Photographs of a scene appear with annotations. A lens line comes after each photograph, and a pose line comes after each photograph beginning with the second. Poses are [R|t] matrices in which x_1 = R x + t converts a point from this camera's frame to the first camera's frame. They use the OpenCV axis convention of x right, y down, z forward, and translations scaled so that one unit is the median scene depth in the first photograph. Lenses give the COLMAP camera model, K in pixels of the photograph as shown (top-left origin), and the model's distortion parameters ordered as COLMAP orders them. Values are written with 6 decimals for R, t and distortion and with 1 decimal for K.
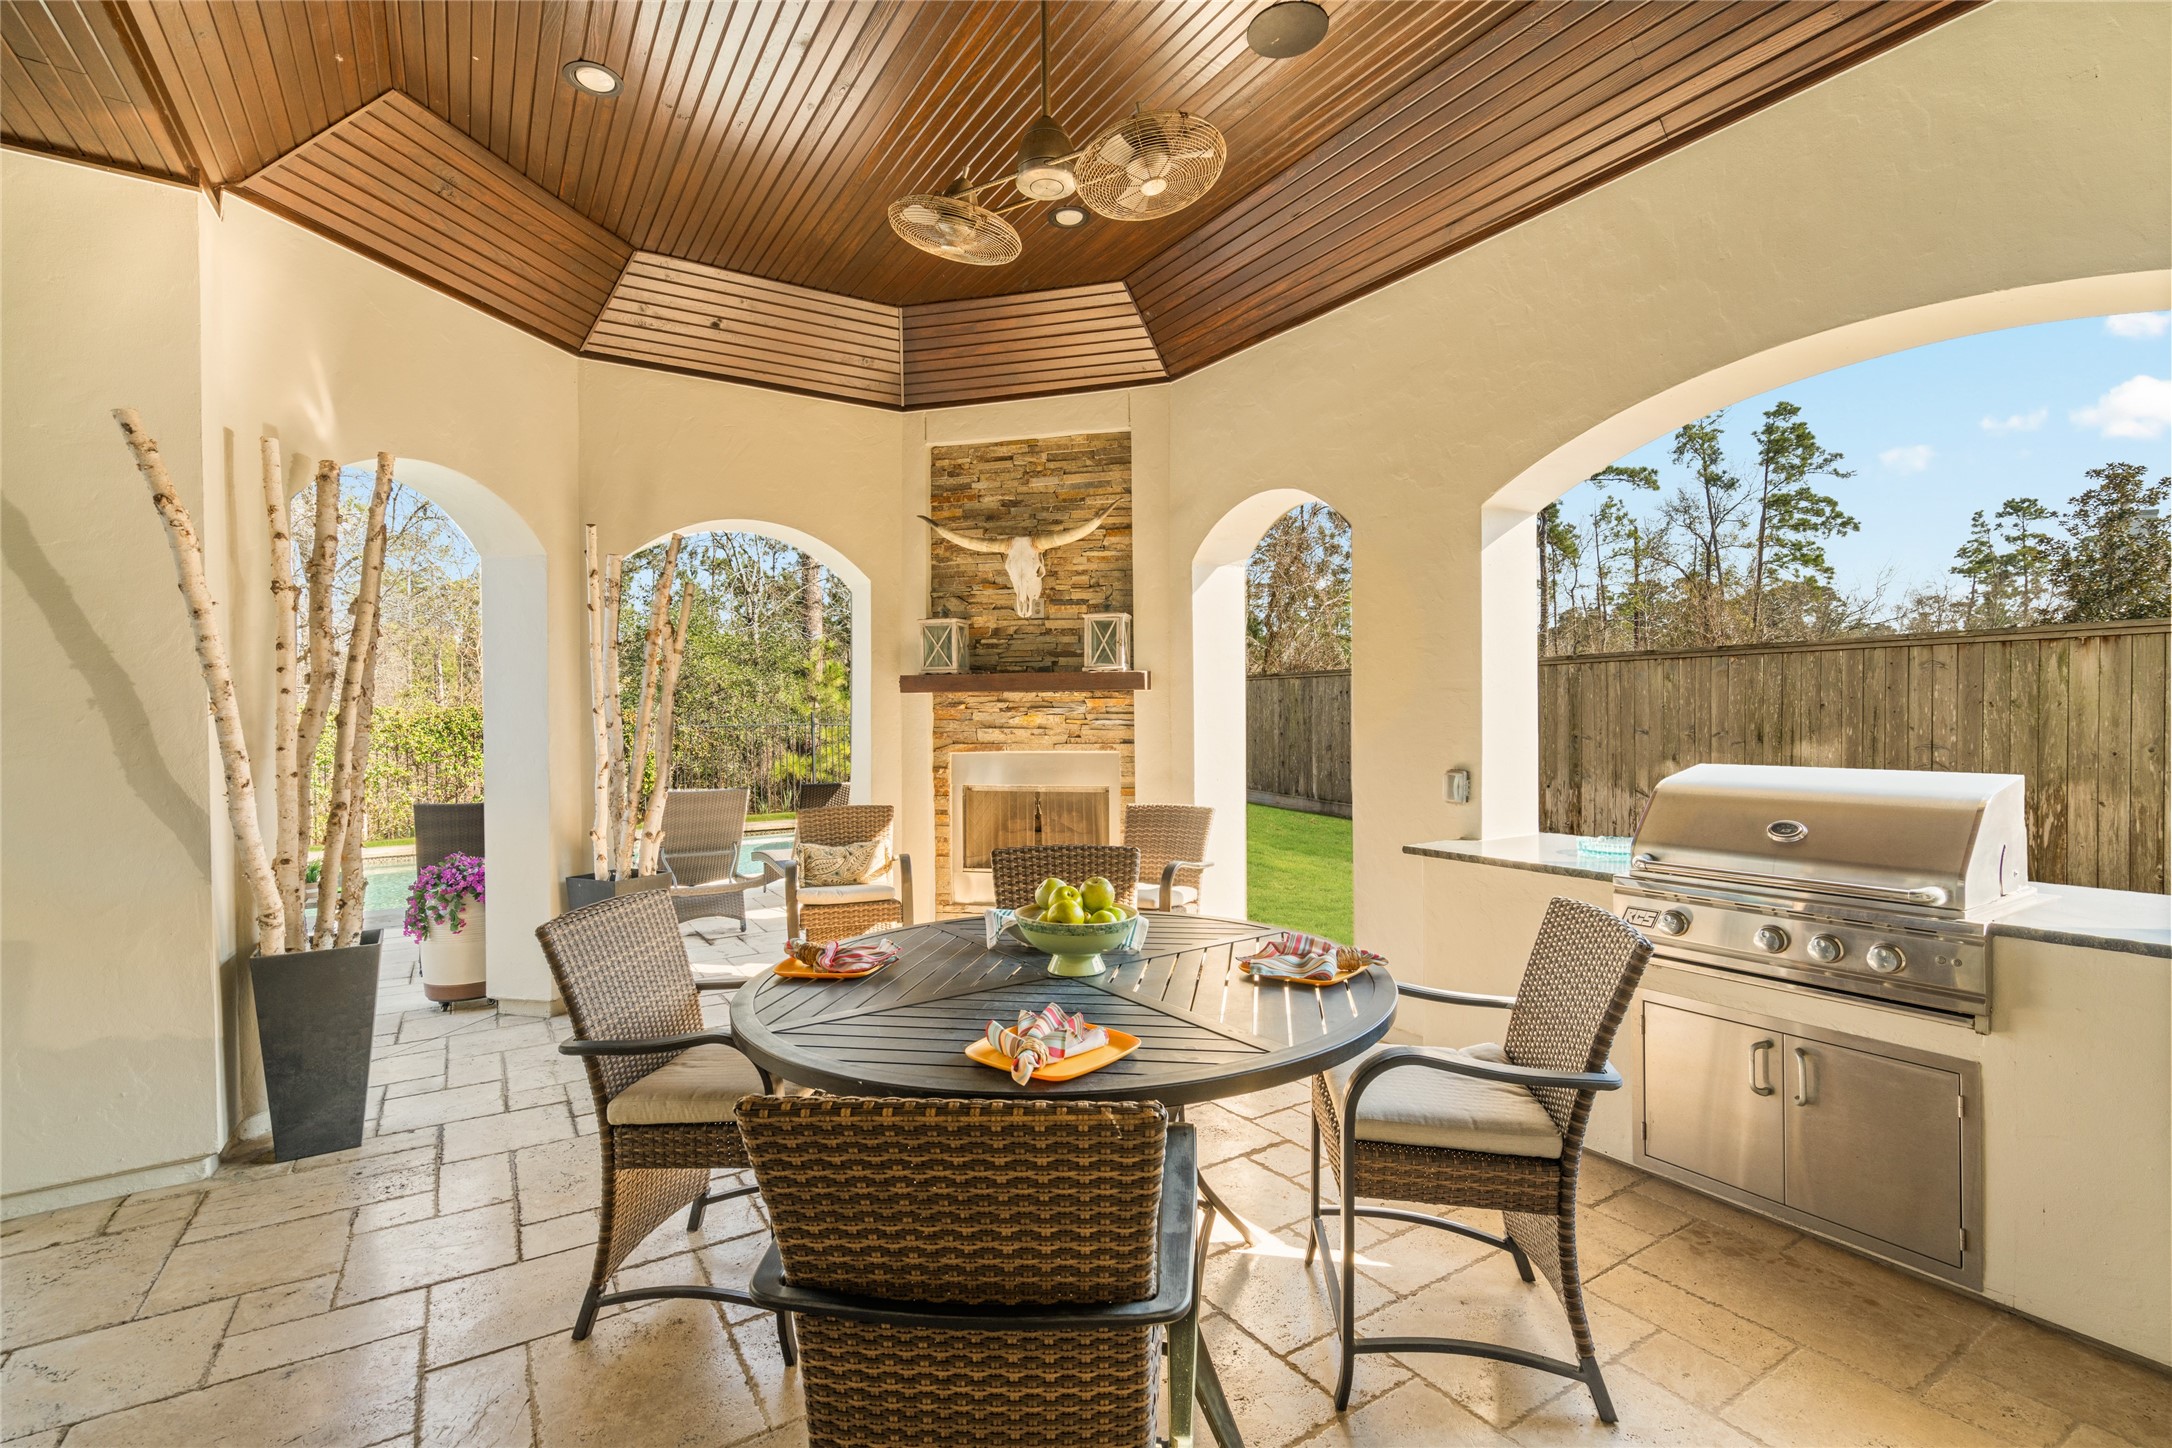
lens RADIAL K [[1007.9, 0, 1082.6], [0, 1007.9, 718.4], [0, 0, 1]] dist [0.001241, 0.002741]
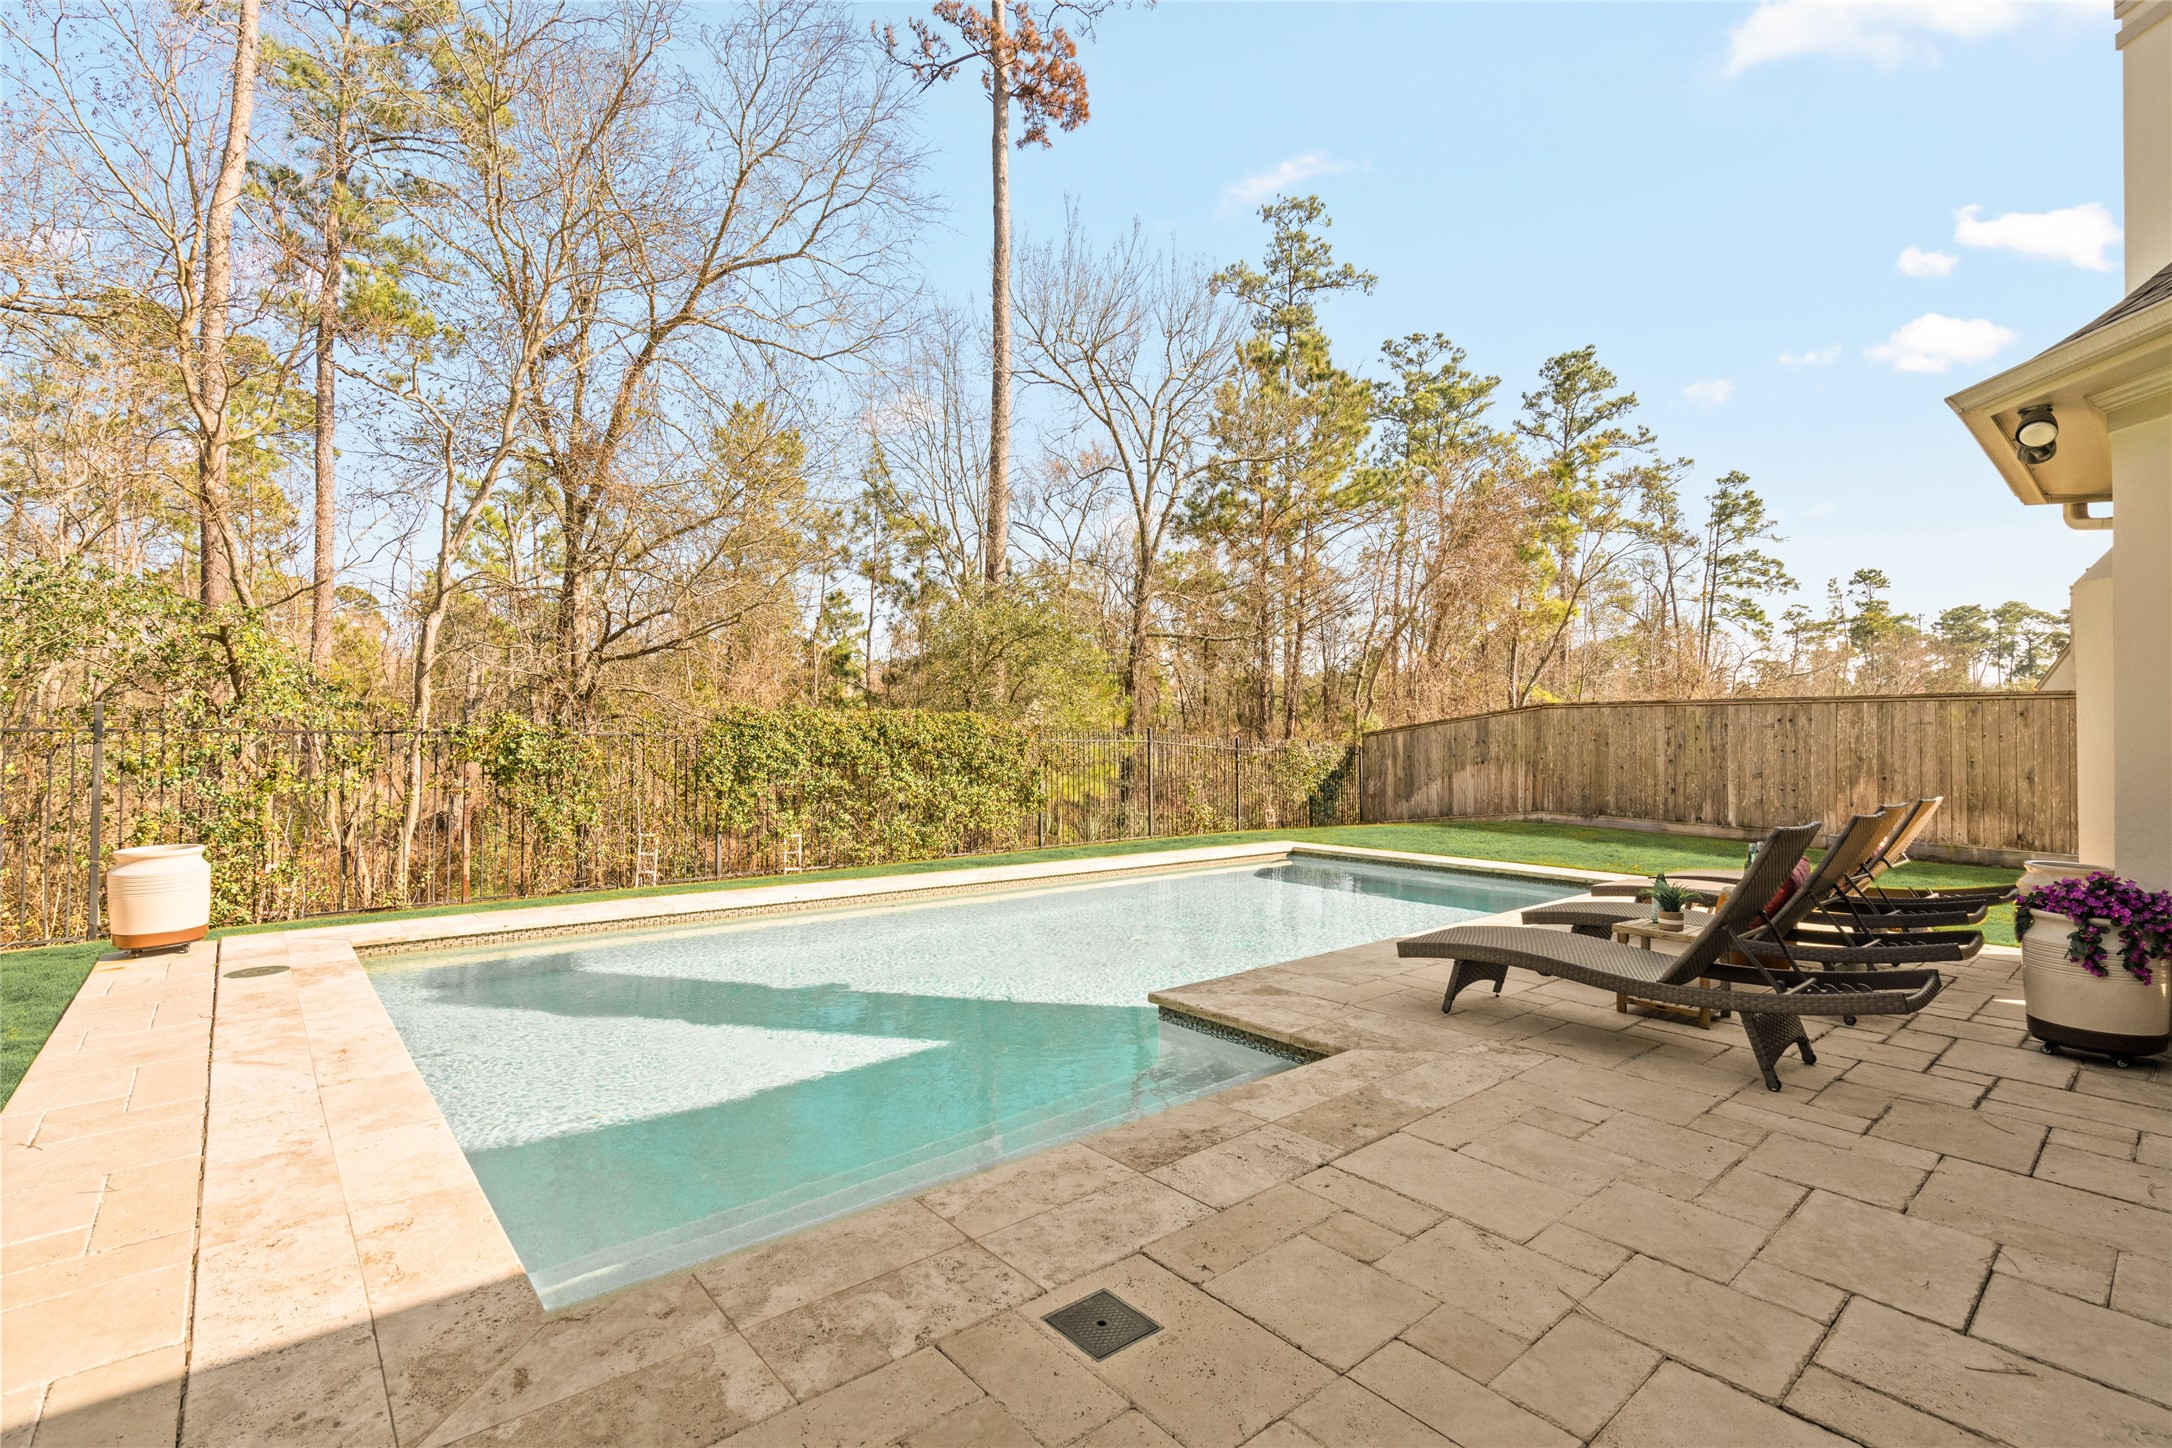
lens RADIAL K [[1007.9, 0, 1086.3], [0, 1007.9, 728.1], [0, 0, 1]] dist [0.001241, 0.002741]
pose [[0.986660, 0.019706, 0.161595, -0.172414], [-0.015800, 0.999552, -0.025424, 0.005590], [-0.162024, 0.022532, 0.986530, 0.037273]]
